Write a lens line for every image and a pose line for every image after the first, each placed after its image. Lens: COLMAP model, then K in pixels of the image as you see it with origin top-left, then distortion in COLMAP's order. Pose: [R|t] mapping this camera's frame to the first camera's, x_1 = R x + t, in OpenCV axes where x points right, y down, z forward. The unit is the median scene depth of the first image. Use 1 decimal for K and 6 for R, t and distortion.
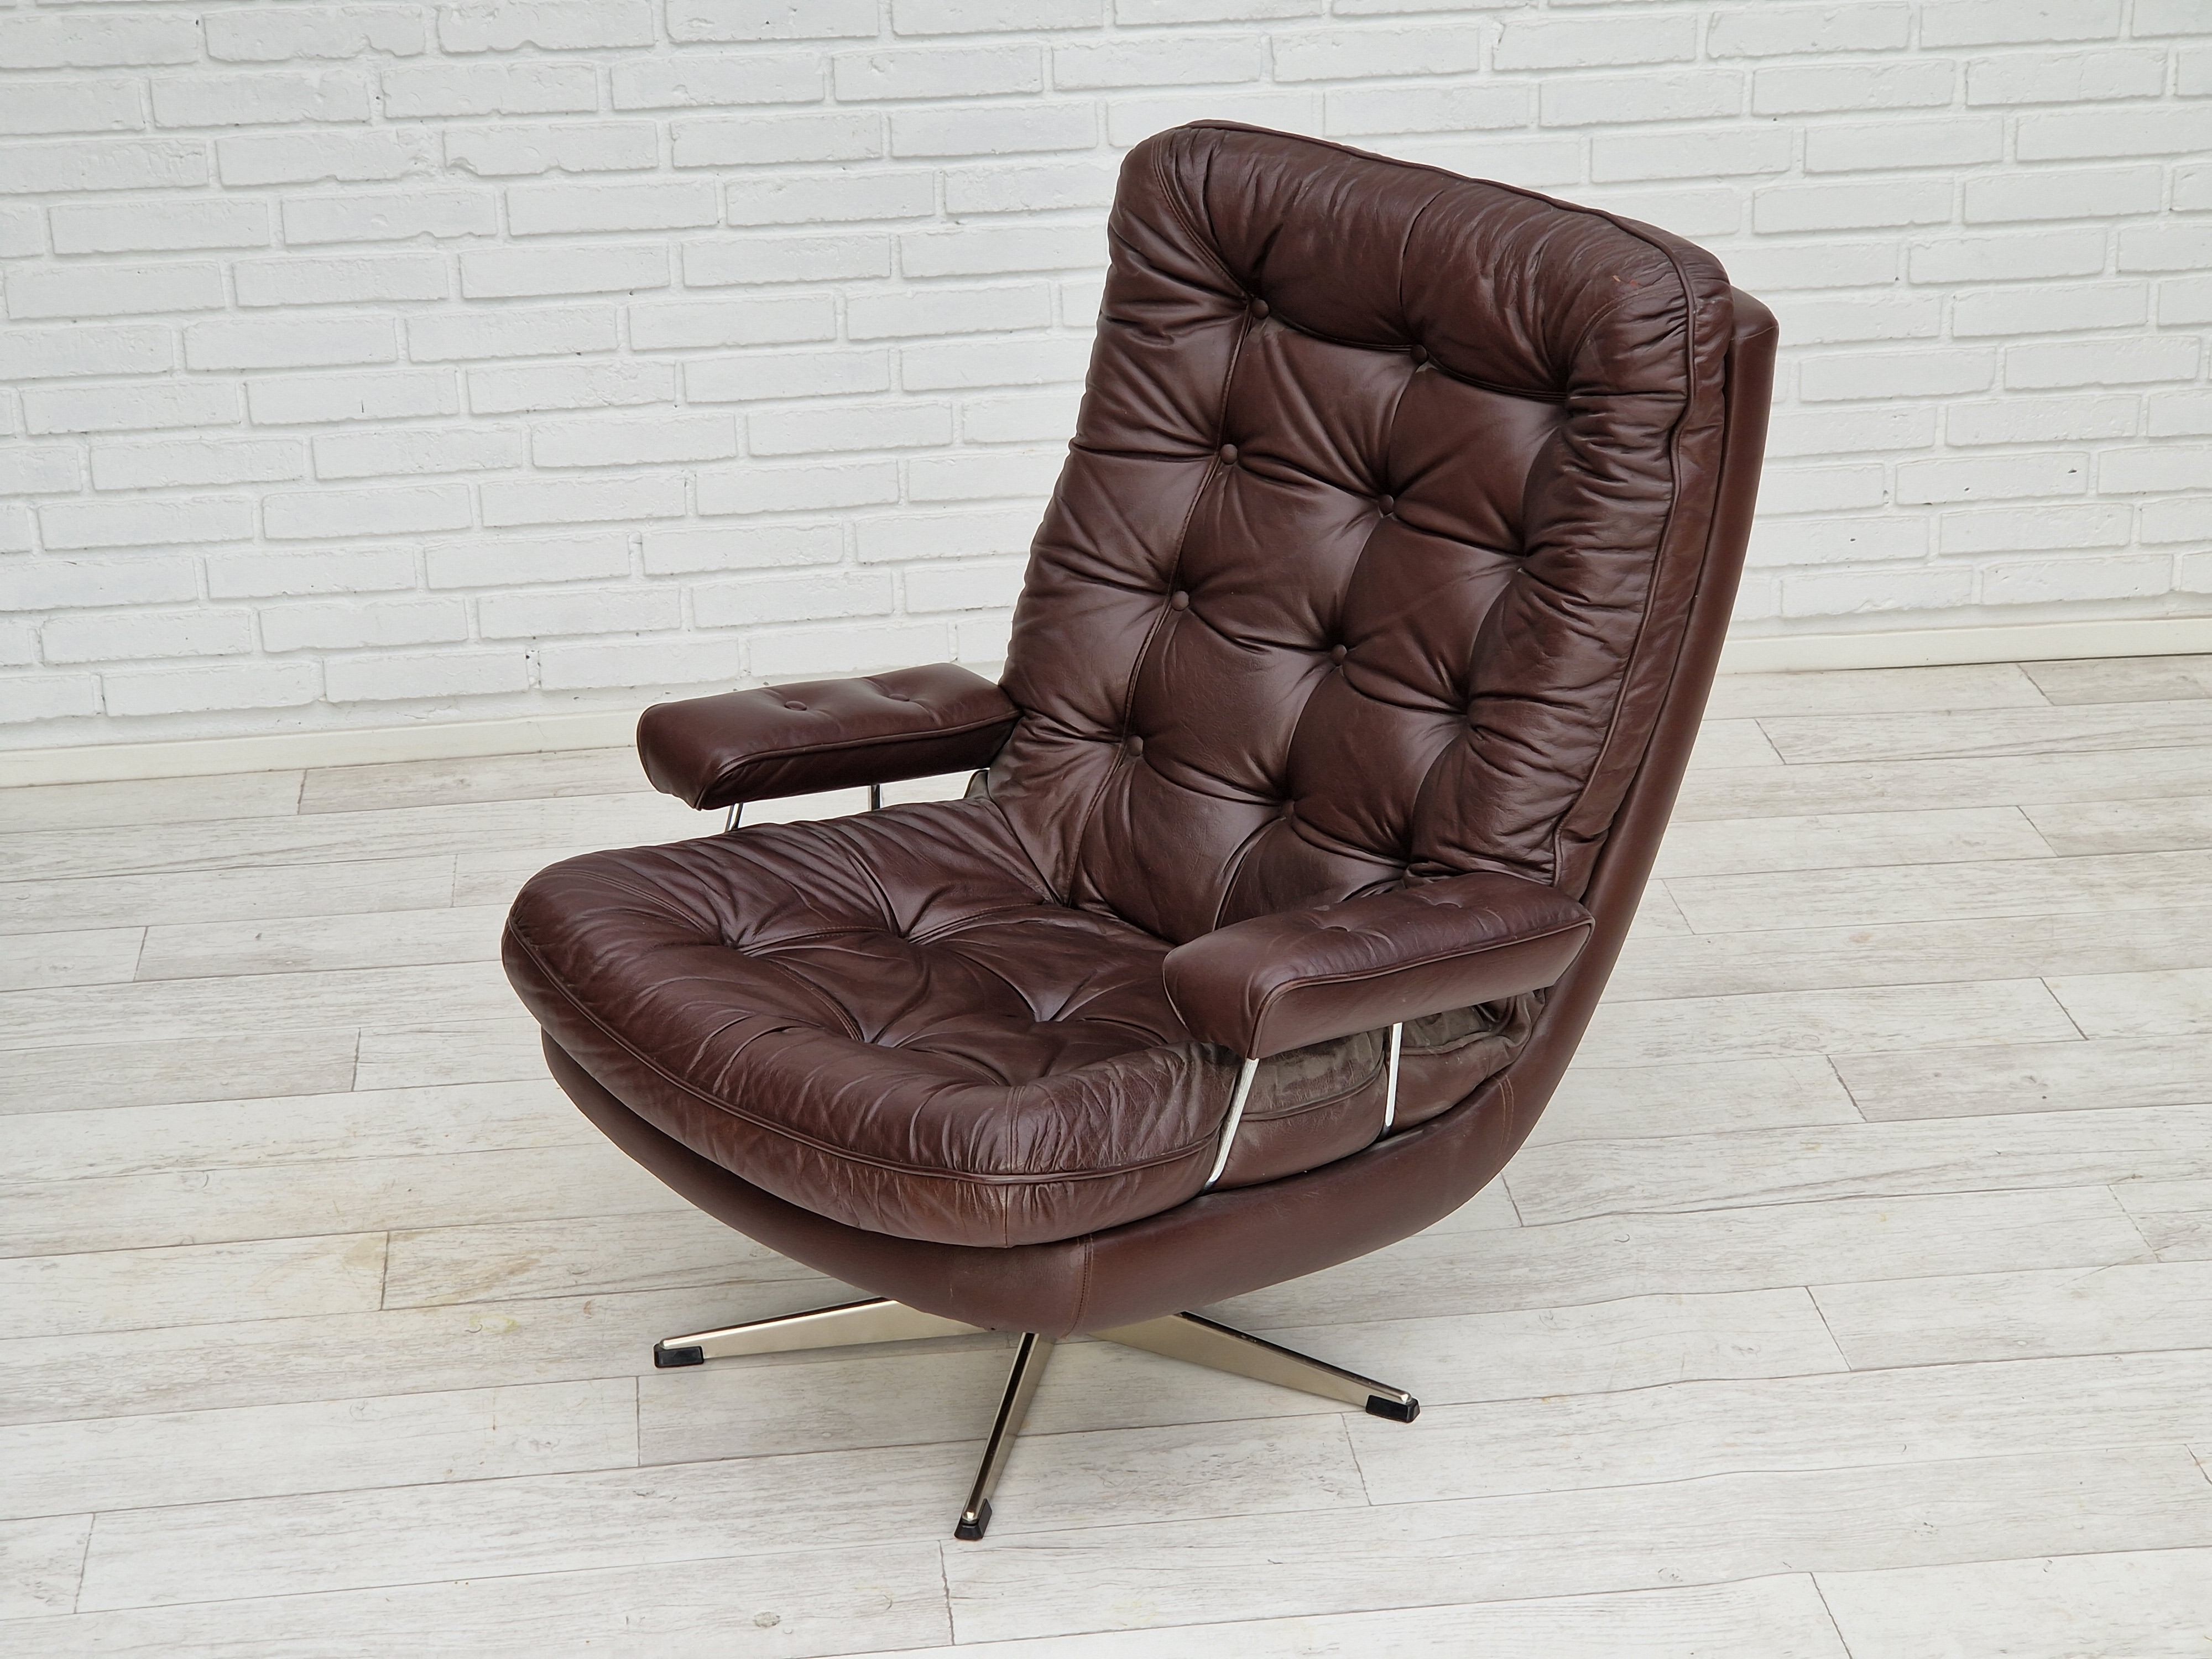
lens RADIAL K [[4196.5, 0, 1159.6], [0, 4196.5, 863.8], [0, 0, 1]] dist [0.094951, 0.000000]
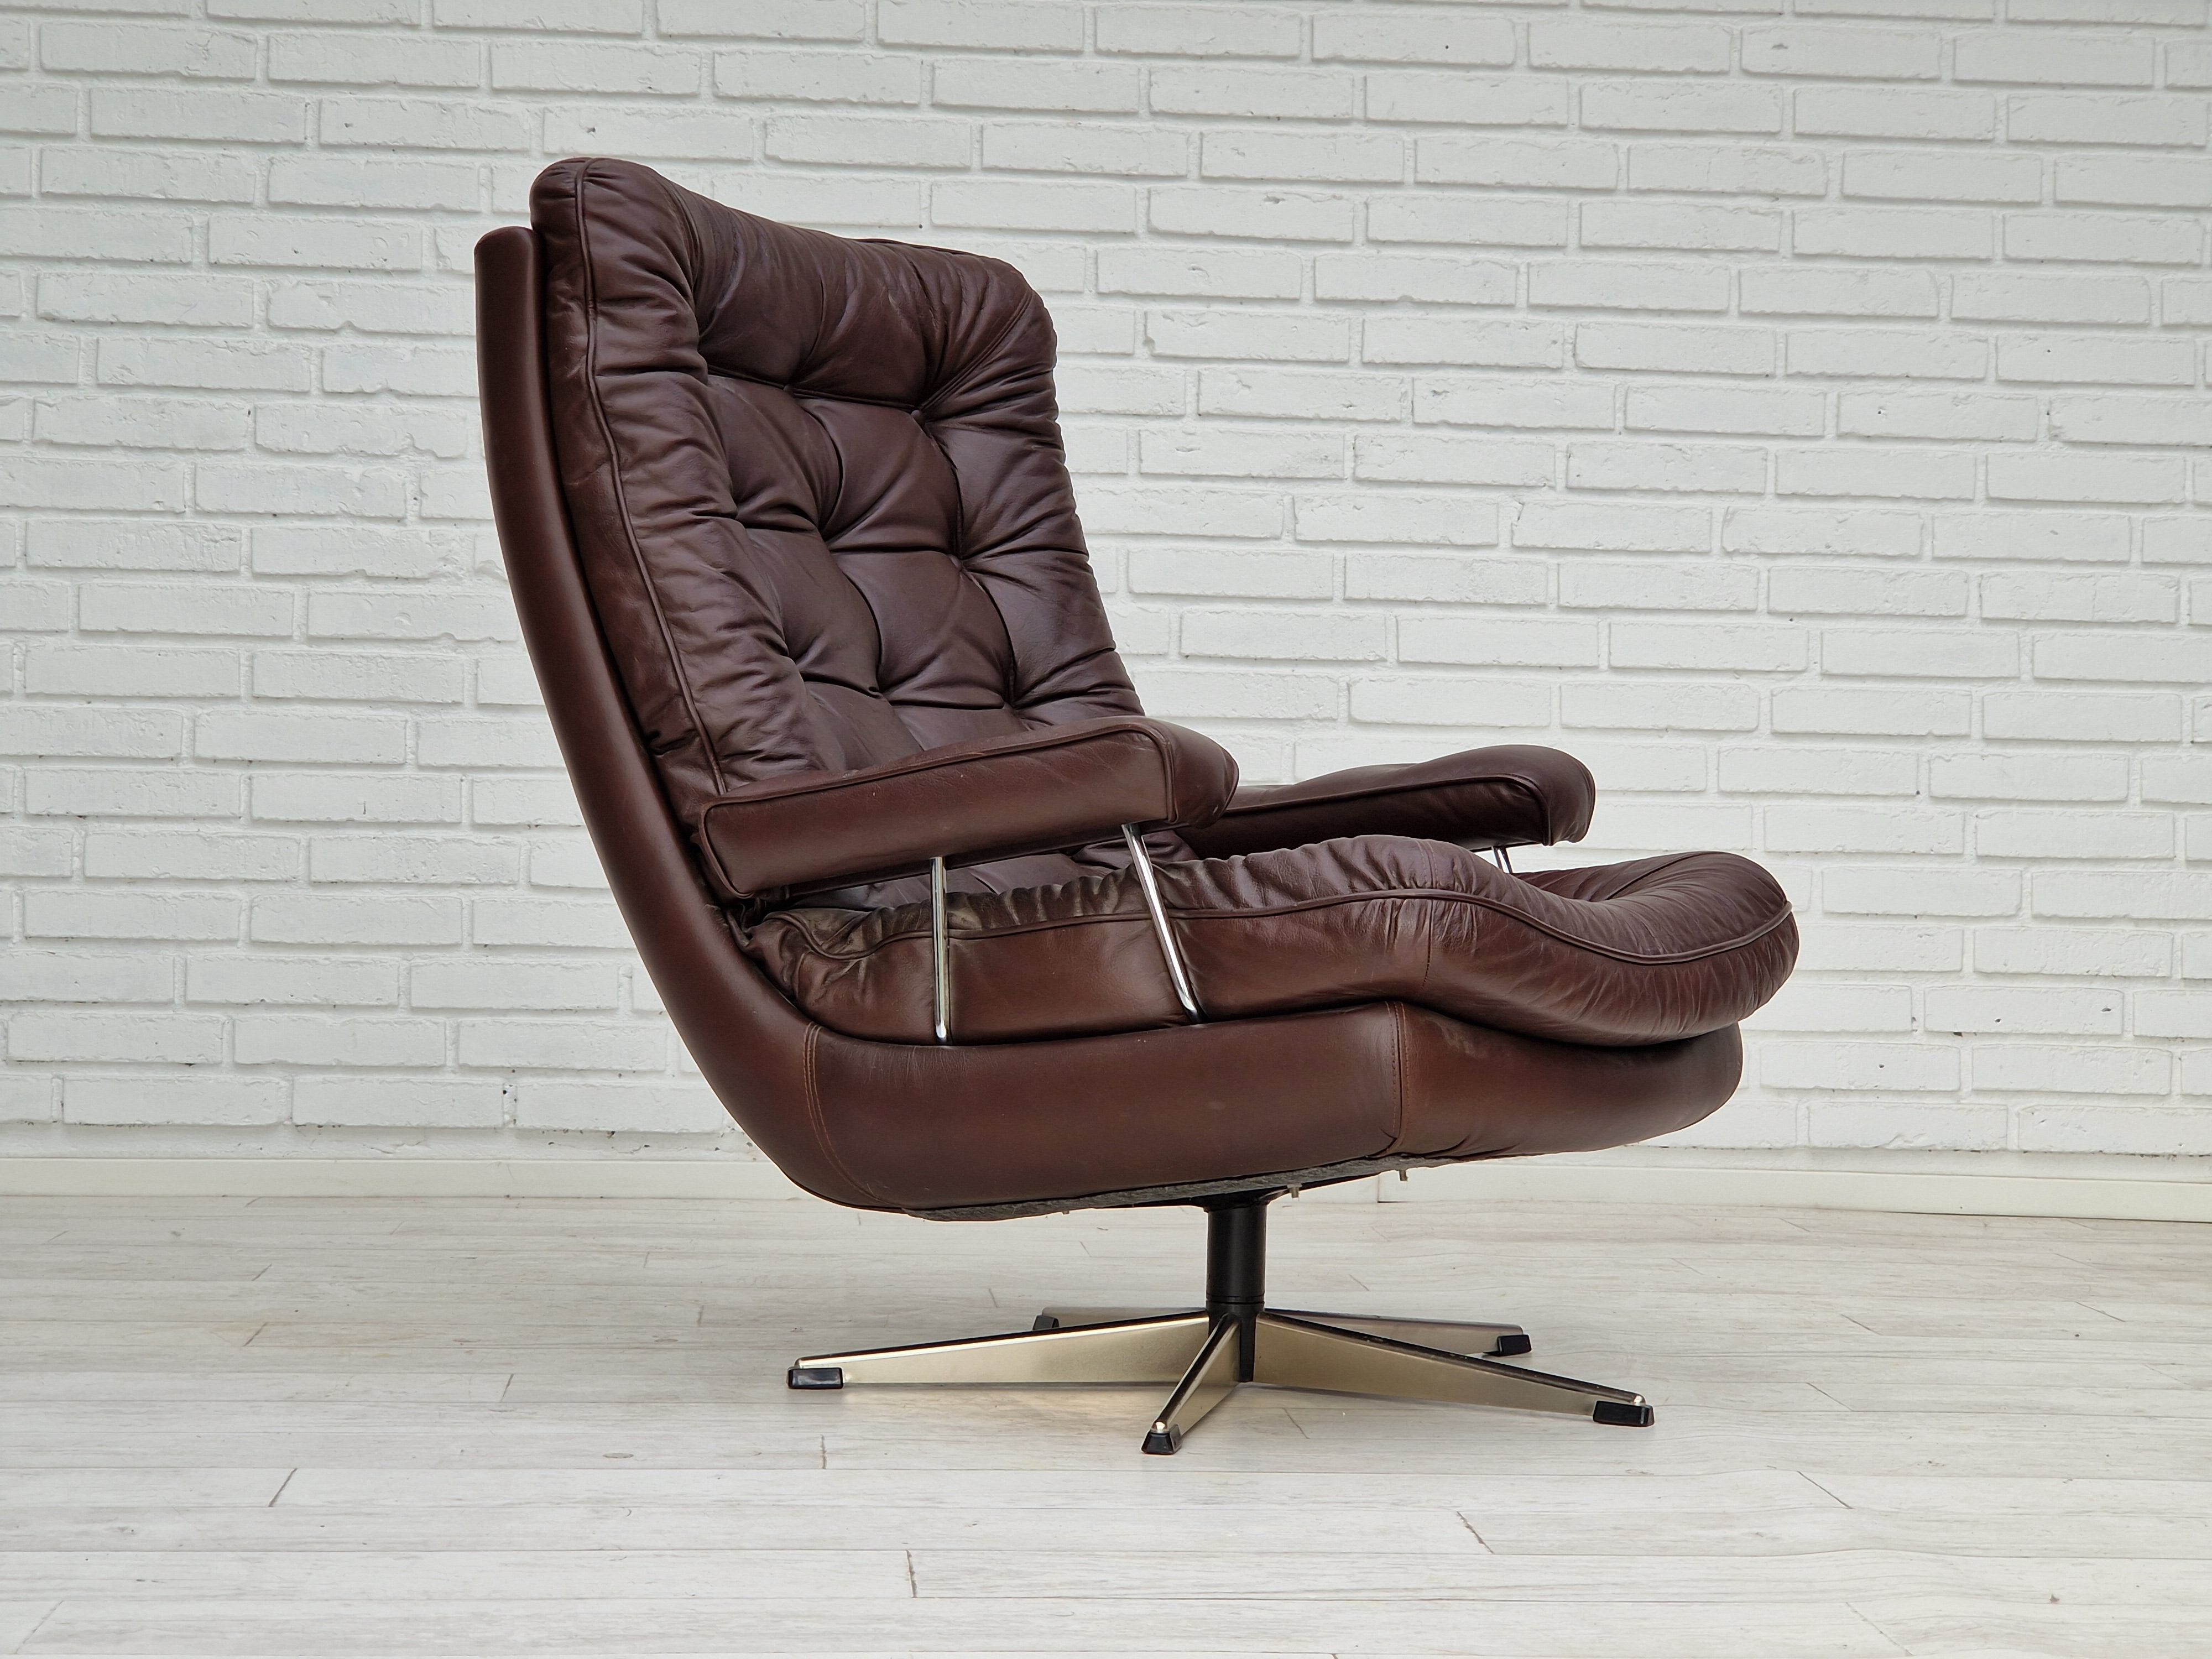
lens RADIAL K [[4203.2, 0, 1167.0], [0, 4203.2, 885.3], [0, 0, 1]] dist [0.083670, 0.000000]
pose [[0.998752, 0.038663, -0.031620, 0.031813], [-0.047804, 0.923397, -0.380858, 0.278886], [0.014473, 0.381895, 0.924093, 0.093297]]
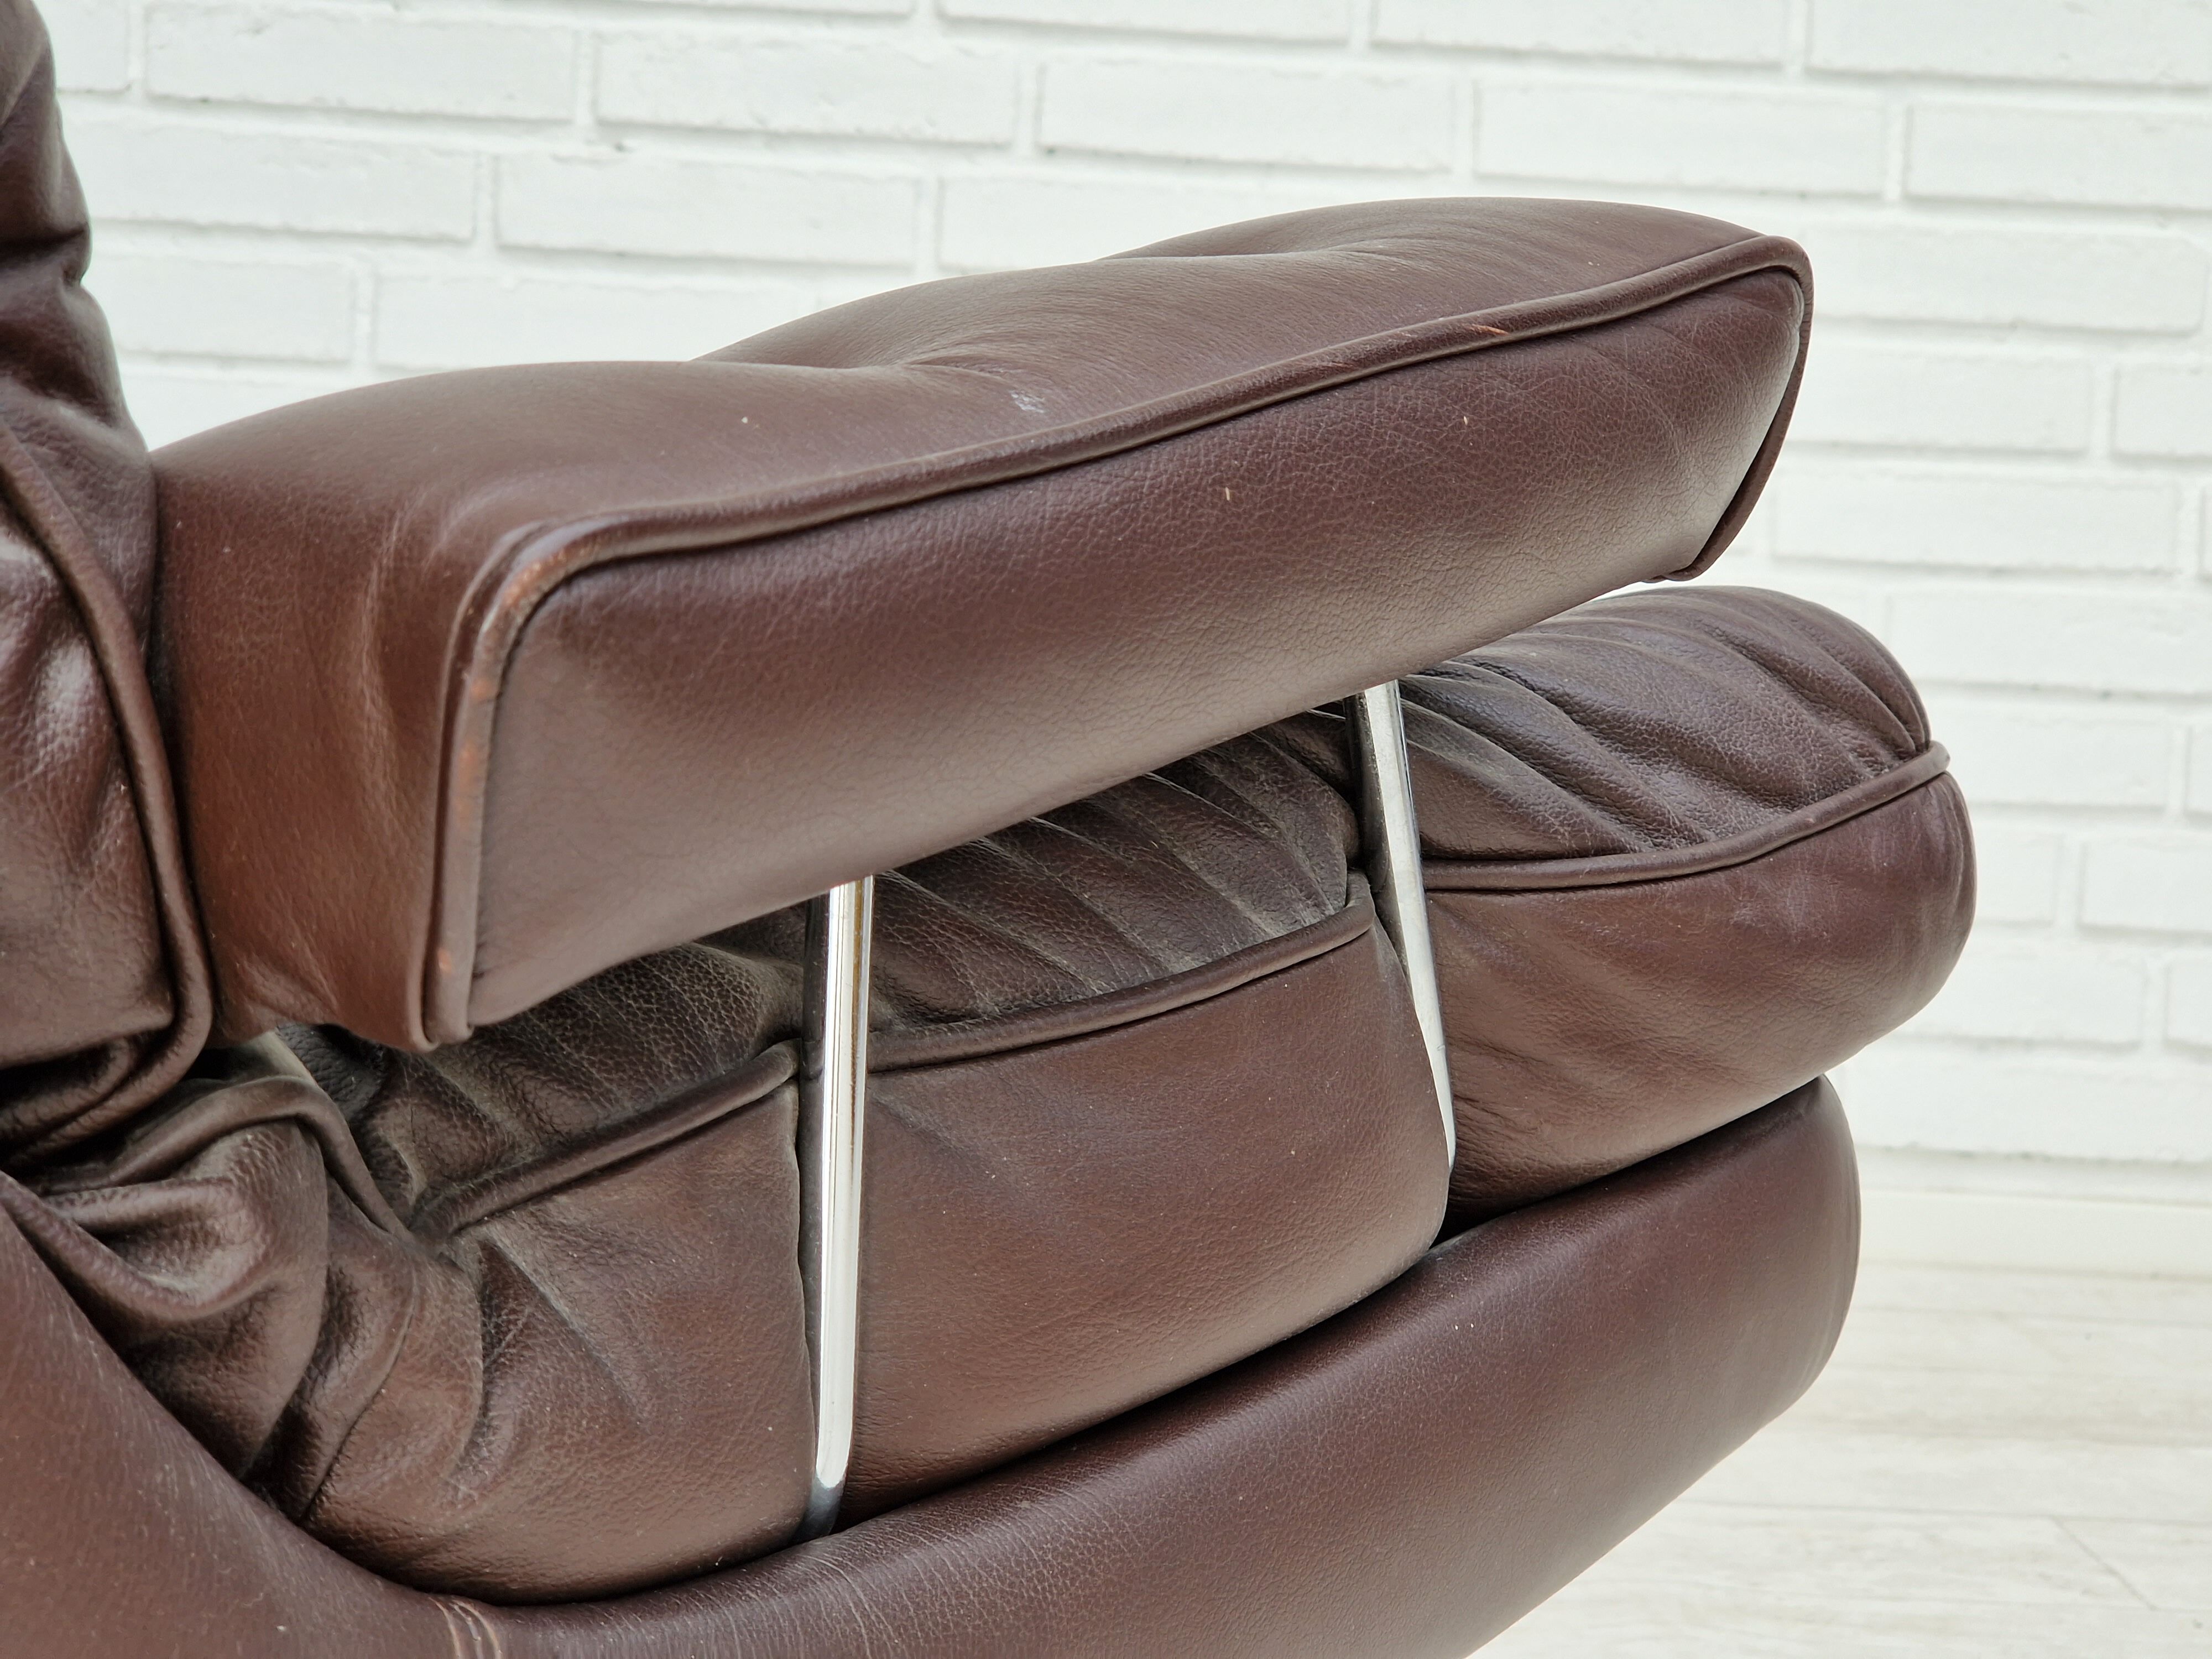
lens RADIAL K [[4196.5, 0, 1098.5], [0, 4196.5, 868.8], [0, 0, 1]] dist [0.094951, 0.000000]
pose [[0.995611, 0.074638, -0.056455, 0.042806], [-0.088315, 0.948900, -0.302966, 0.074081], [0.030957, 0.306622, 0.951328, 0.559632]]
